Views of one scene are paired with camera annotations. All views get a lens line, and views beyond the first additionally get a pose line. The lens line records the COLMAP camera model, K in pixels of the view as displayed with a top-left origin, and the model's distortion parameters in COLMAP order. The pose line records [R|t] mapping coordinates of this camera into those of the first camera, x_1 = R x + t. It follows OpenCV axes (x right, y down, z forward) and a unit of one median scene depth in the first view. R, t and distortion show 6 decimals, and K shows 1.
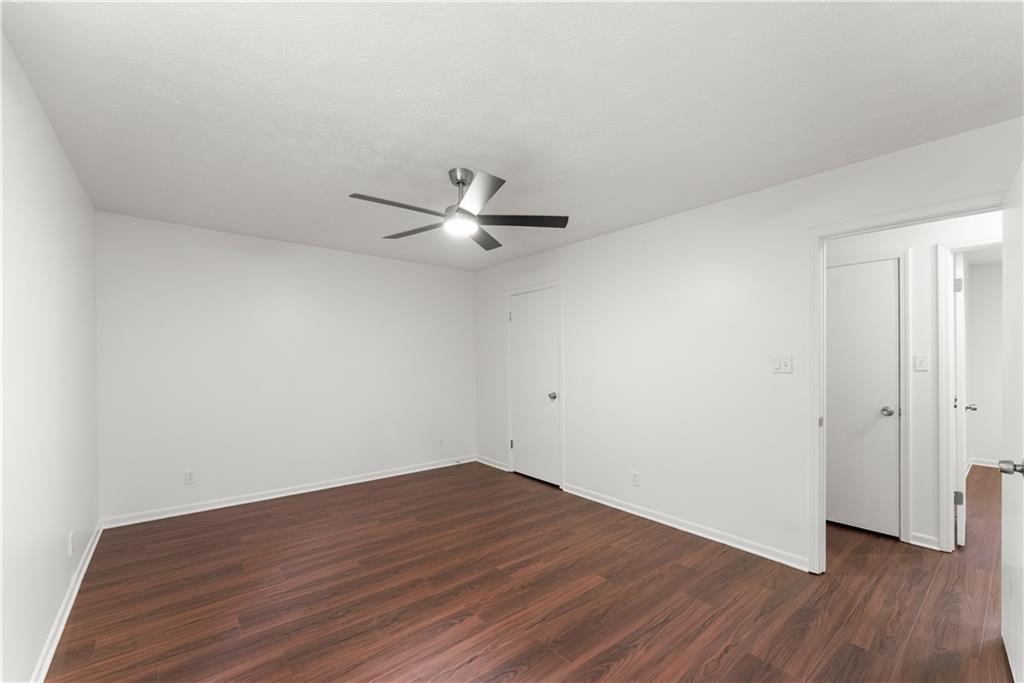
lens RADIAL K [[417.4, 0, 508.3], [0, 417.4, 345.0], [0, 0, 1]] dist [-0.002765, -0.000325]
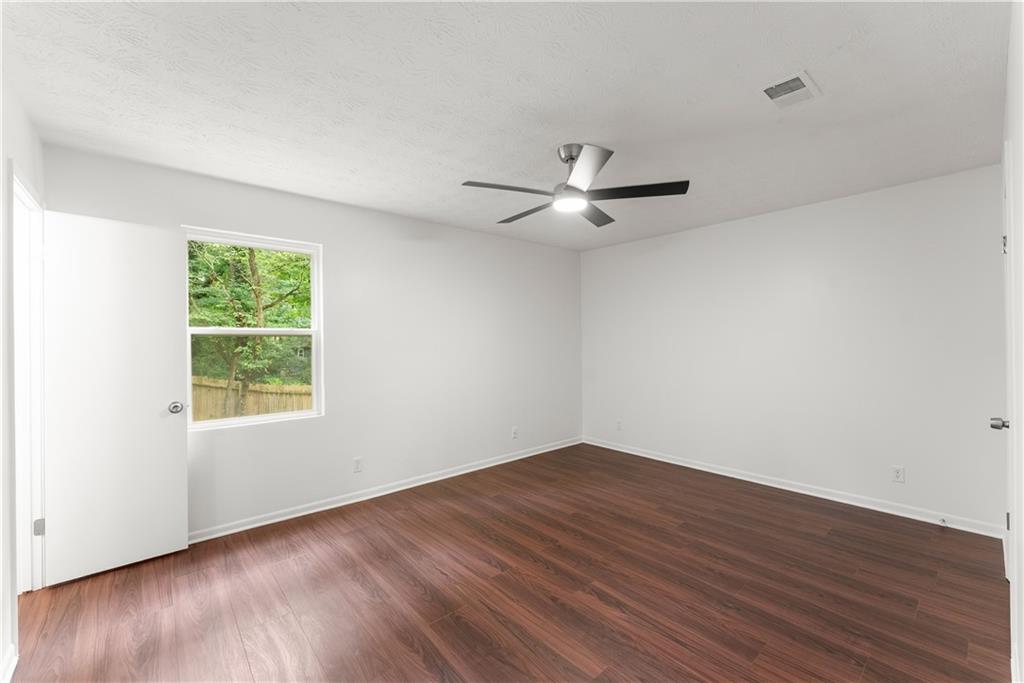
lens RADIAL K [[417.4, 0, 508.3], [0, 417.4, 345.0], [0, 0, 1]] dist [-0.002765, -0.000325]
pose [[0.027135, 0.009943, -0.999582, 0.784922], [0.040476, 0.999120, 0.011037, 0.027628], [0.998812, -0.040759, 0.026708, 0.780802]]
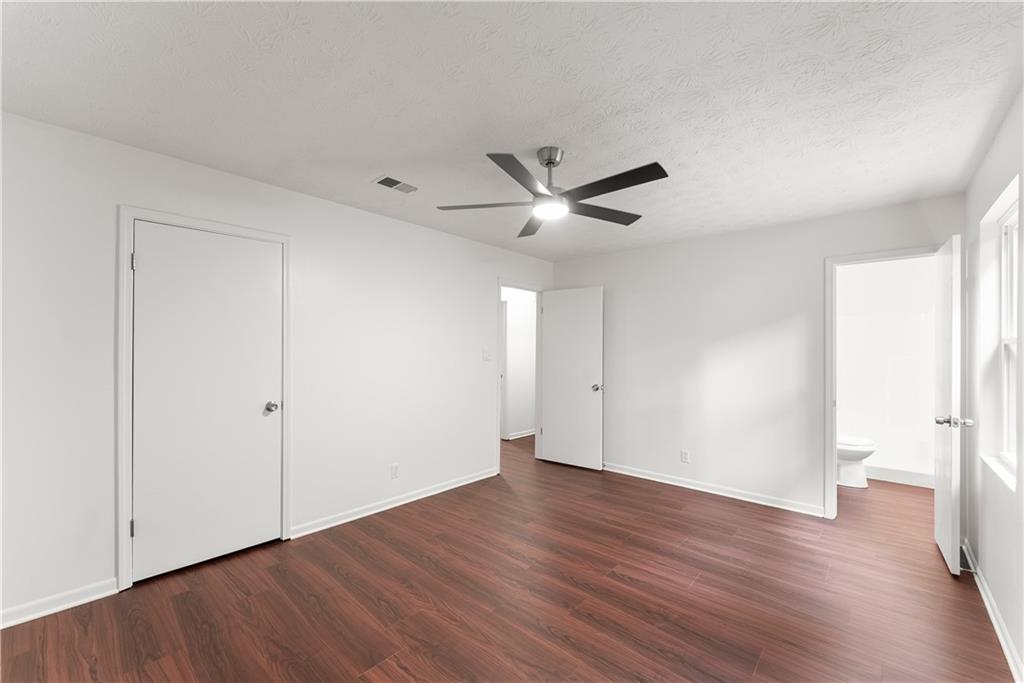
lens RADIAL K [[417.4, 0, 508.3], [0, 417.4, 345.0], [0, 0, 1]] dist [-0.002765, -0.000325]
pose [[-0.146590, 0.009452, 0.989152, -0.930730], [-0.036332, 0.999228, -0.014933, 0.032375], [-0.988530, -0.038127, -0.146133, 1.146716]]
